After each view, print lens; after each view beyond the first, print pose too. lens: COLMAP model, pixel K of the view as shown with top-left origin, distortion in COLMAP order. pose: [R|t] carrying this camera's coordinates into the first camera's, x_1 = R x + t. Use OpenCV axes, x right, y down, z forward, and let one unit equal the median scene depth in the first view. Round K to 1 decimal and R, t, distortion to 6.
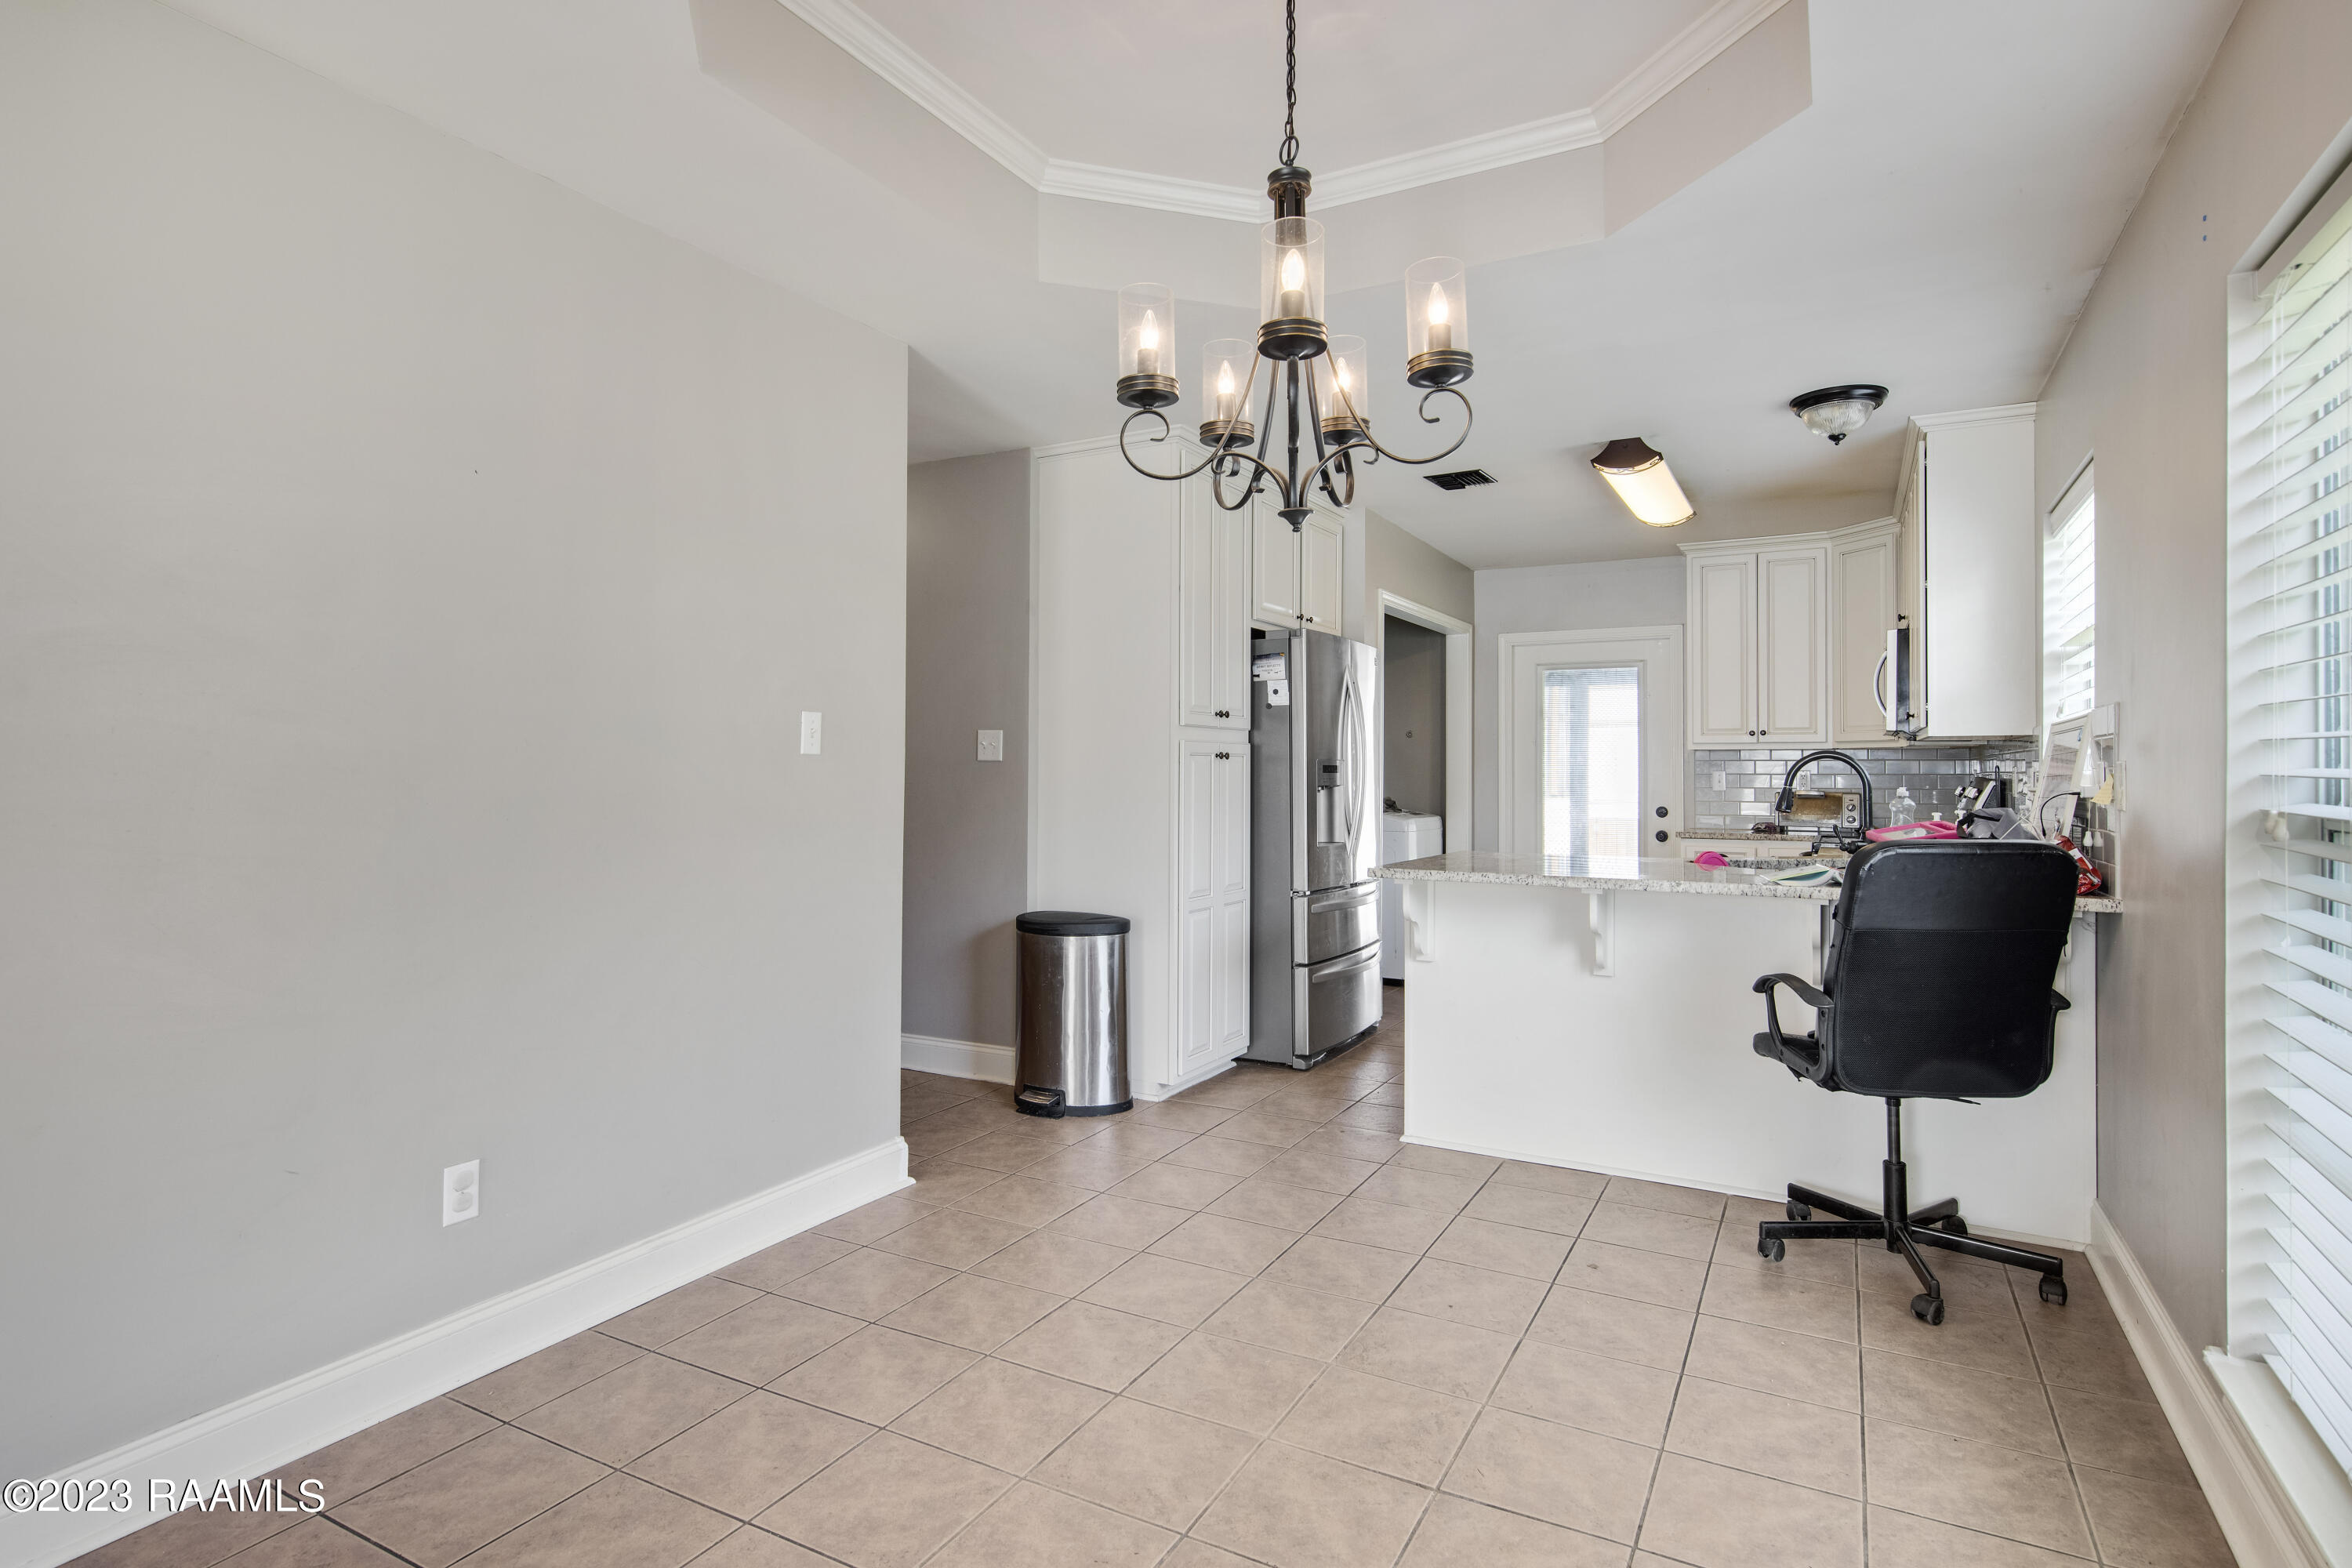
lens RADIAL K [[1197.2, 0, 1184.2], [0, 1197.2, 775.0], [0, 0, 1]] dist [0.011156, -0.001310]
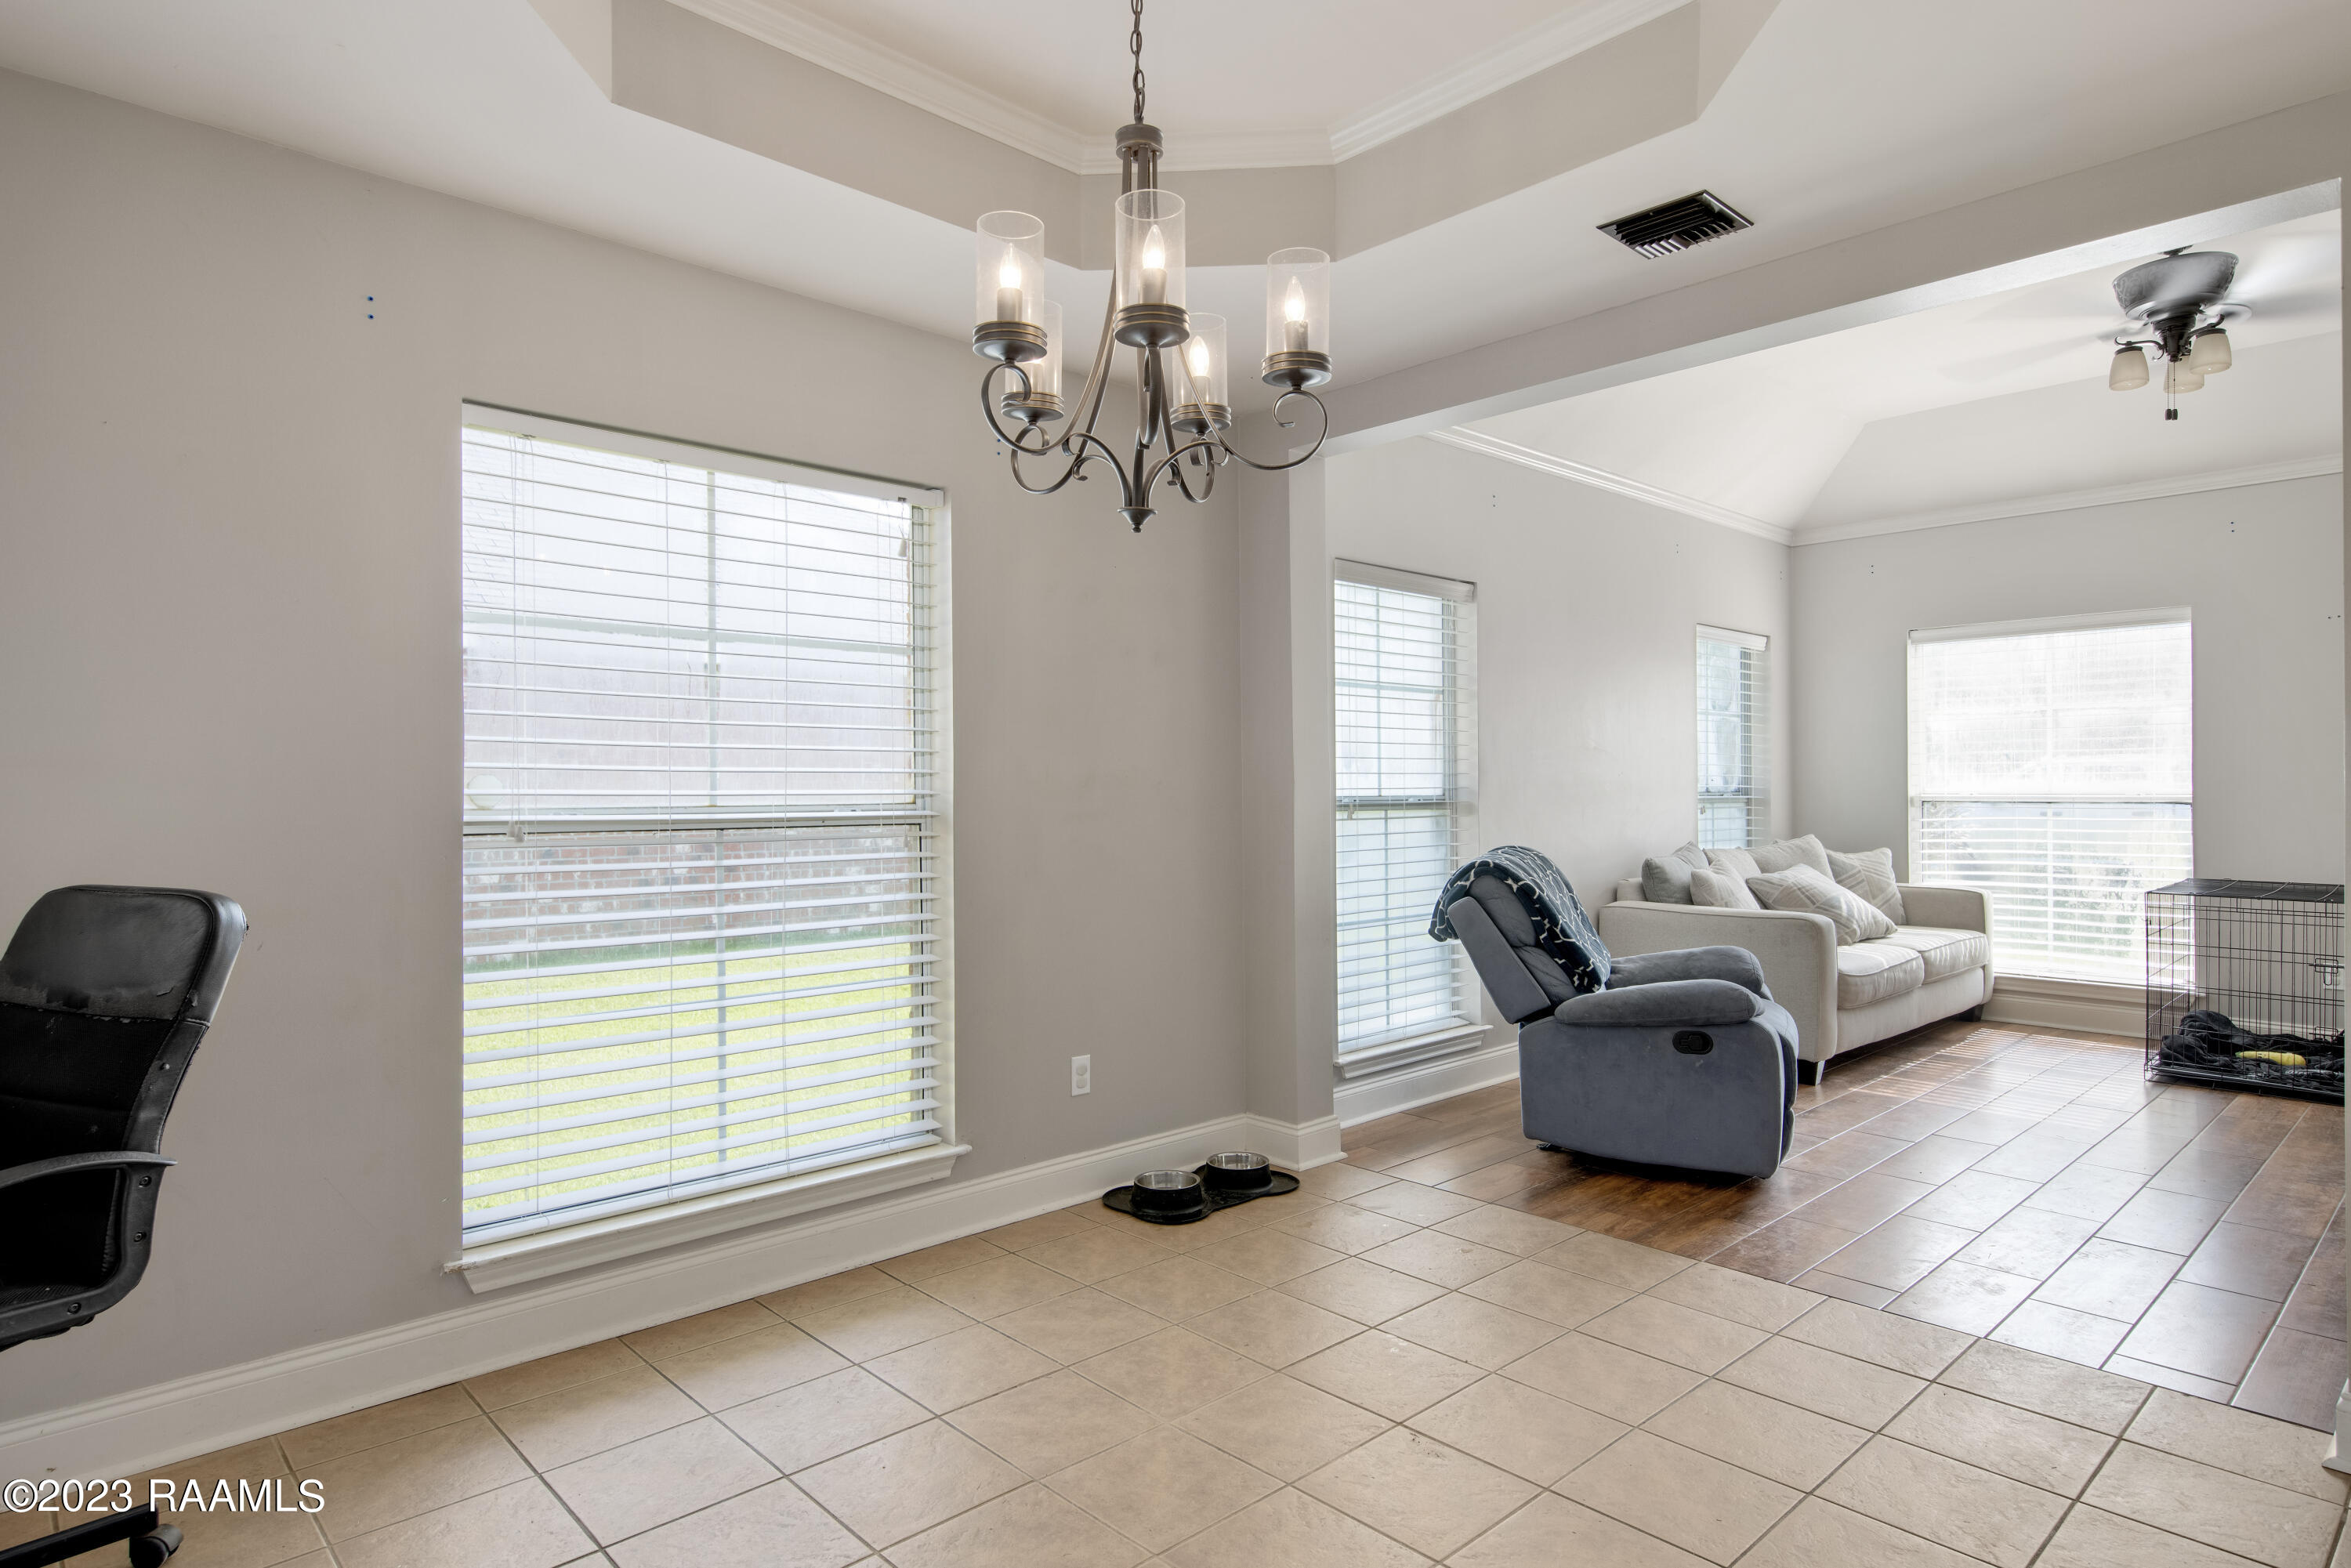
lens RADIAL K [[1291.6, 0, 1214.4], [0, 1291.6, 782.7], [0, 0, 1]] dist [0.017456, 0.002200]
pose [[-0.958535, 0.003068, 0.284960, -0.147015], [0.003053, 0.999995, -0.000496, -0.005038], [-0.284960, 0.000395, -0.958539, 1.148859]]
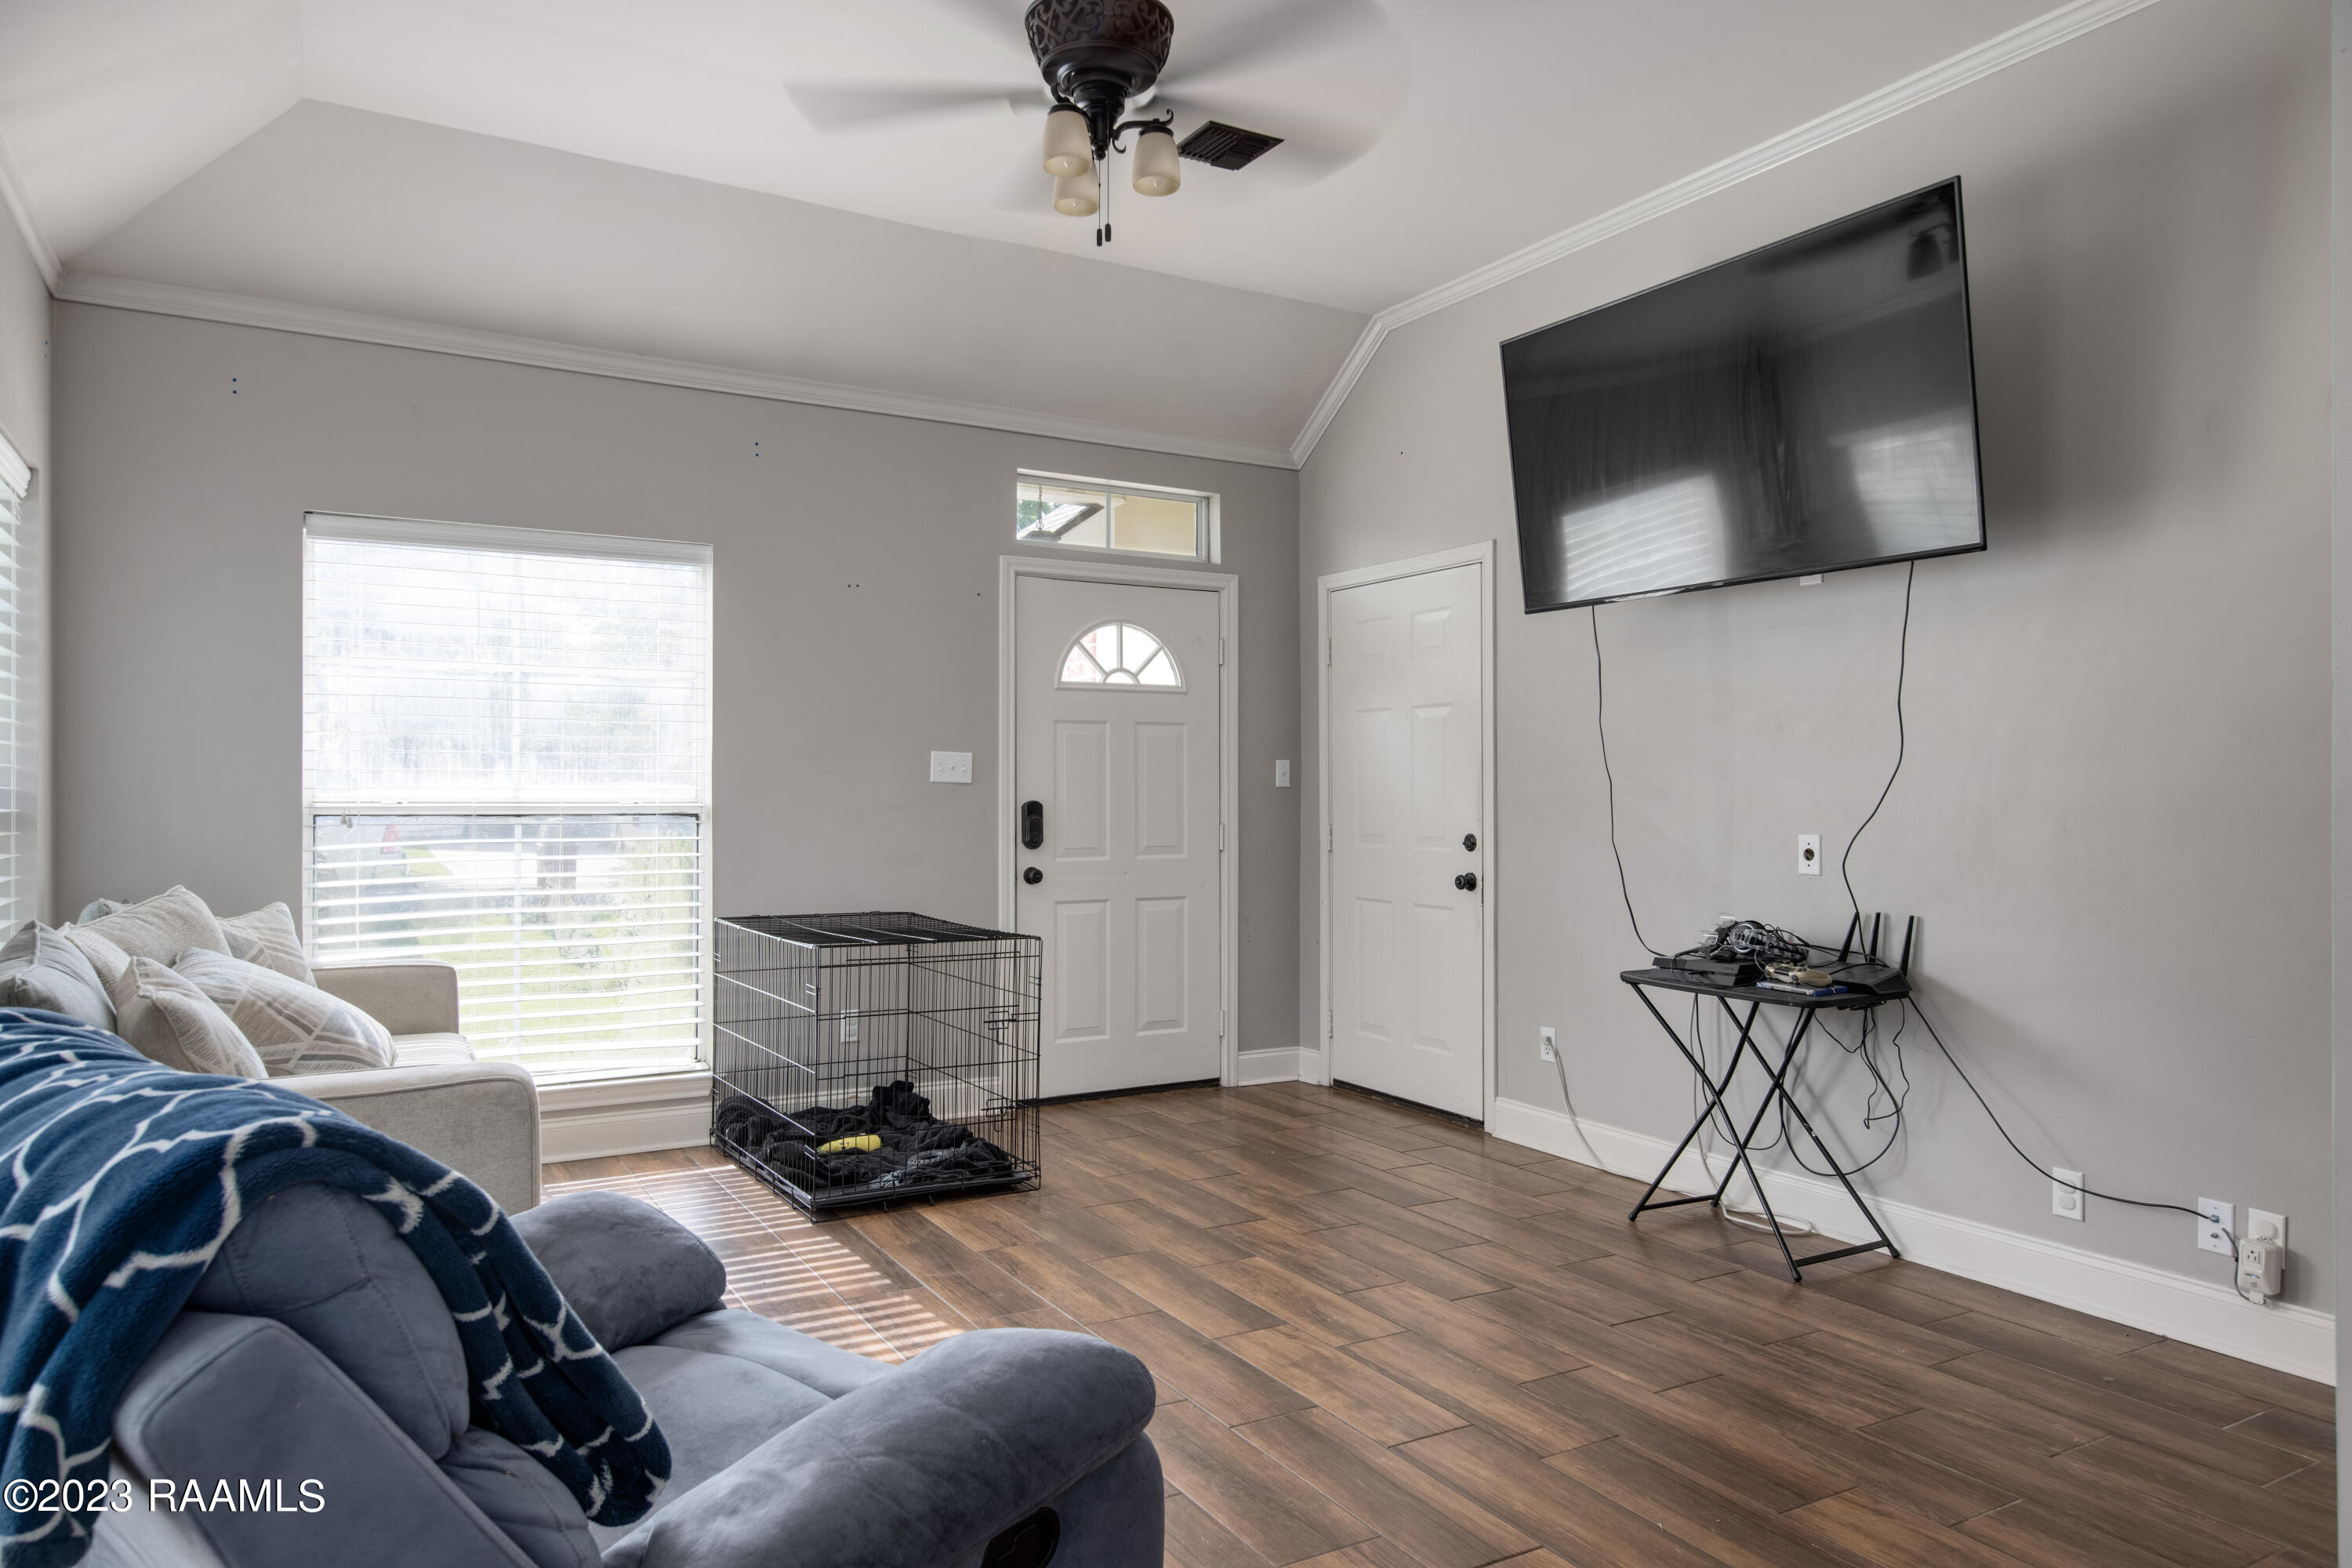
lens RADIAL K [[1474.2, 0, 1186.0], [0, 1474.2, 783.4], [0, 0, 1]] dist [-0.000933, -0.001427]
pose [[-0.496789, -0.008876, -0.867826, 0.118840], [-0.006505, 0.999958, -0.006504, 0.001243], [0.867847, 0.002414, -0.496825, 0.230515]]
